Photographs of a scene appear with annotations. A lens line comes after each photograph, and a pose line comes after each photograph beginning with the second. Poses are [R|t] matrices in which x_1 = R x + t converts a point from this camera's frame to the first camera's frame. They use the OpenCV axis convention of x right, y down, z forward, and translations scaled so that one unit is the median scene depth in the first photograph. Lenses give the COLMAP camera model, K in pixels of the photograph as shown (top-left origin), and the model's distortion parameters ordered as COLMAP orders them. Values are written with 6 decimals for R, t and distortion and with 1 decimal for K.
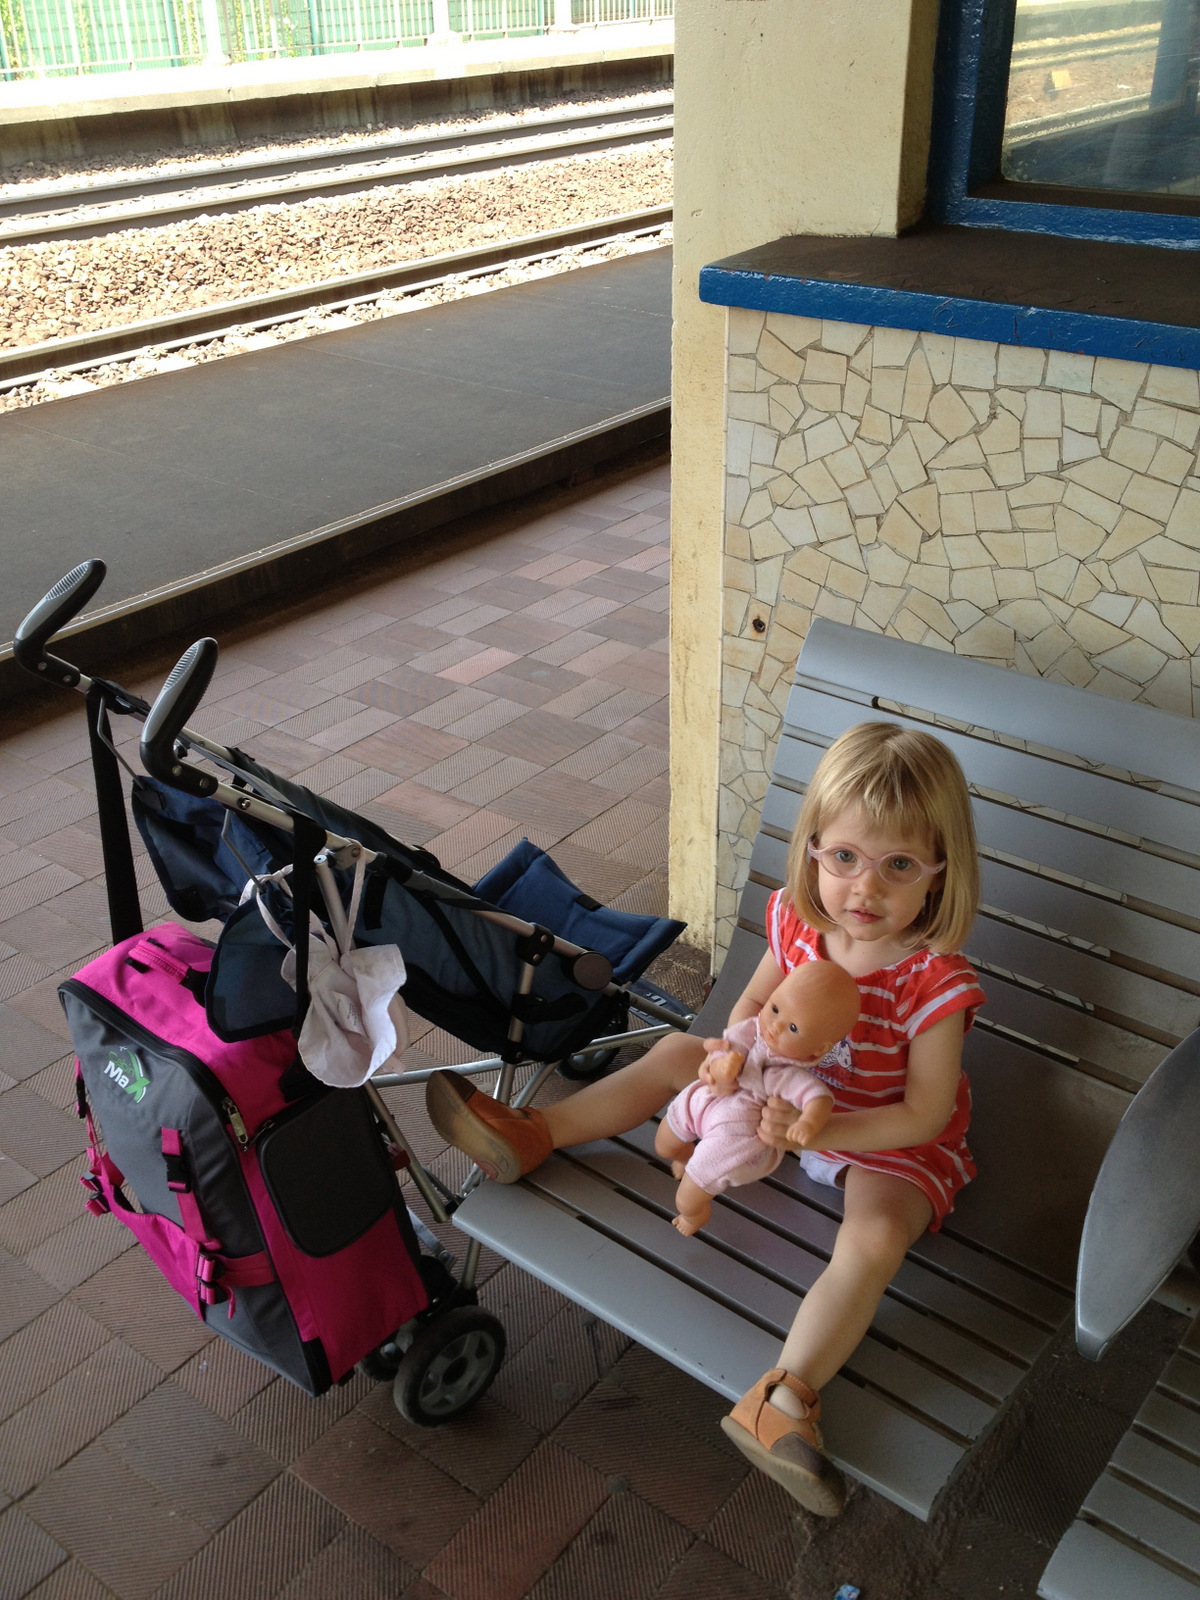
lens RADIAL K [[1557.1, 0, 600.0], [0, 1557.1, 800.0], [0, 0, 1]] dist [0.105068, -0.234164]
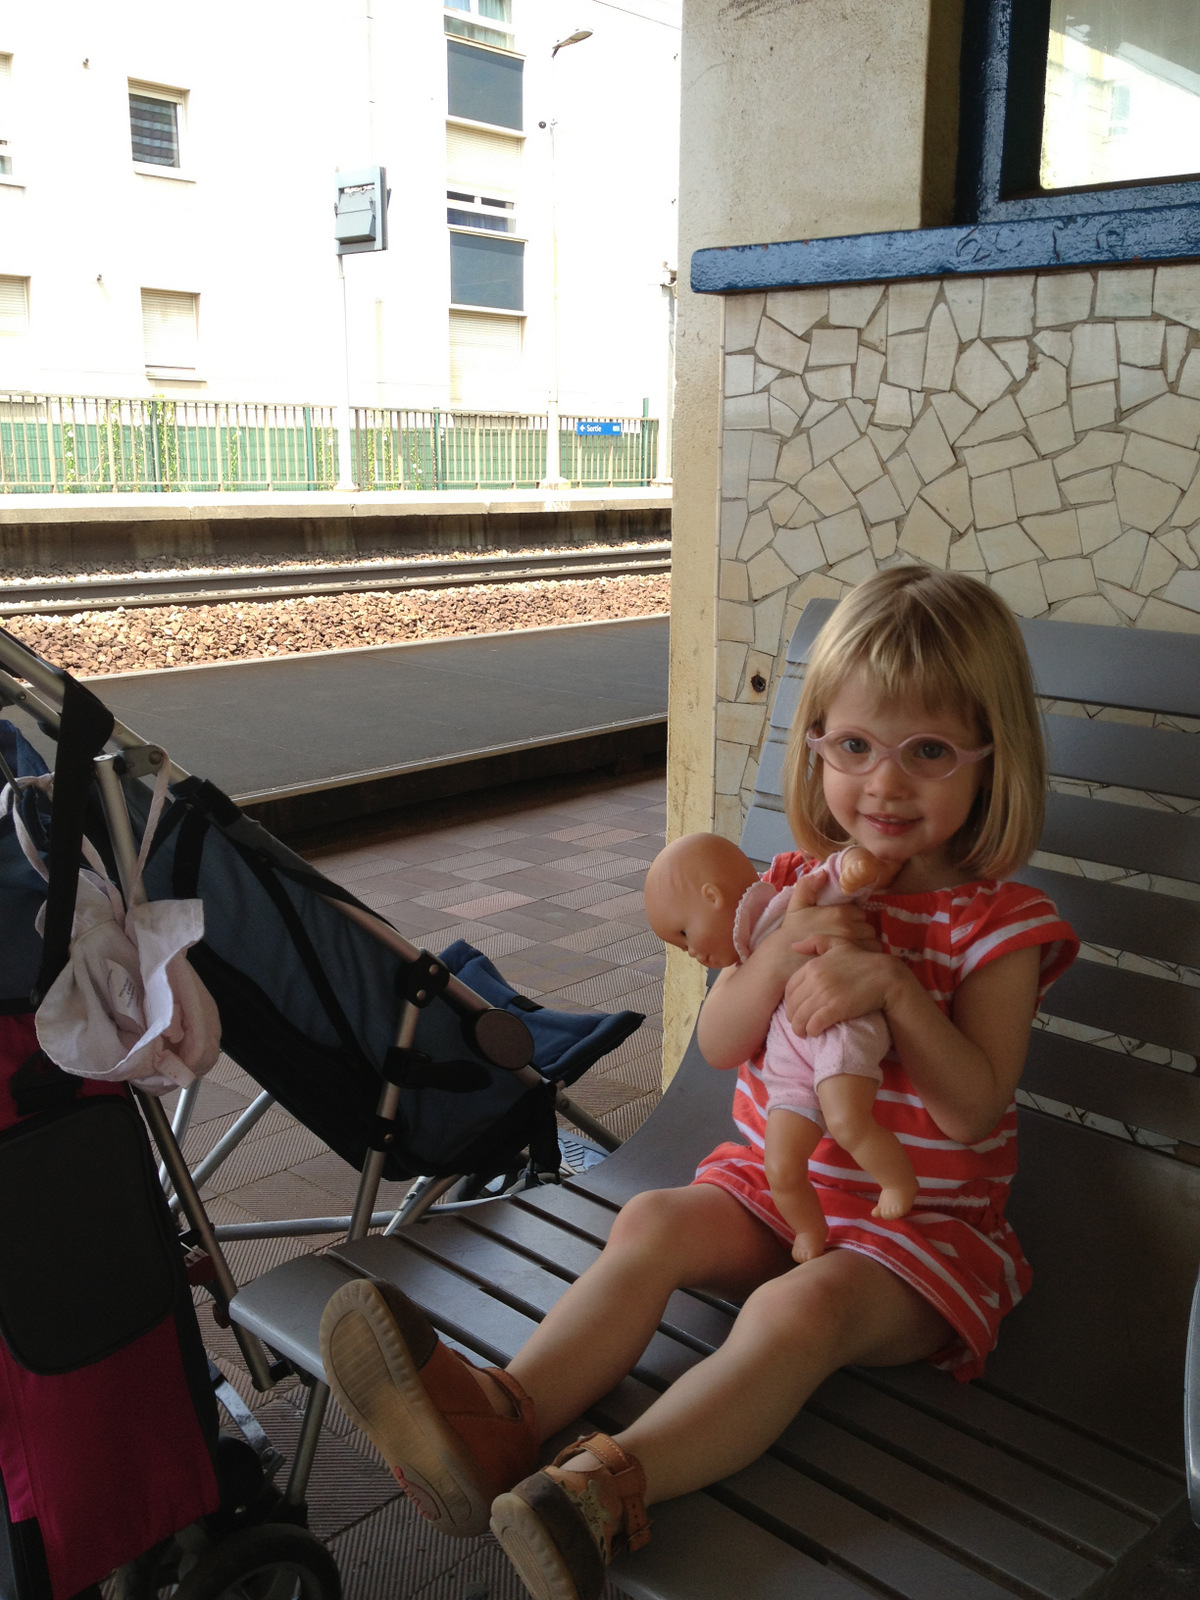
lens RADIAL K [[1513.4, 0, 600.0], [0, 1513.4, 800.0], [0, 0, 1]] dist [0.106843, -0.209279]
pose [[0.996694, 0.041943, -0.069586, 0.078250], [-0.060652, 0.953961, -0.293734, 0.191326], [0.054062, 0.296983, 0.953351, 0.254358]]
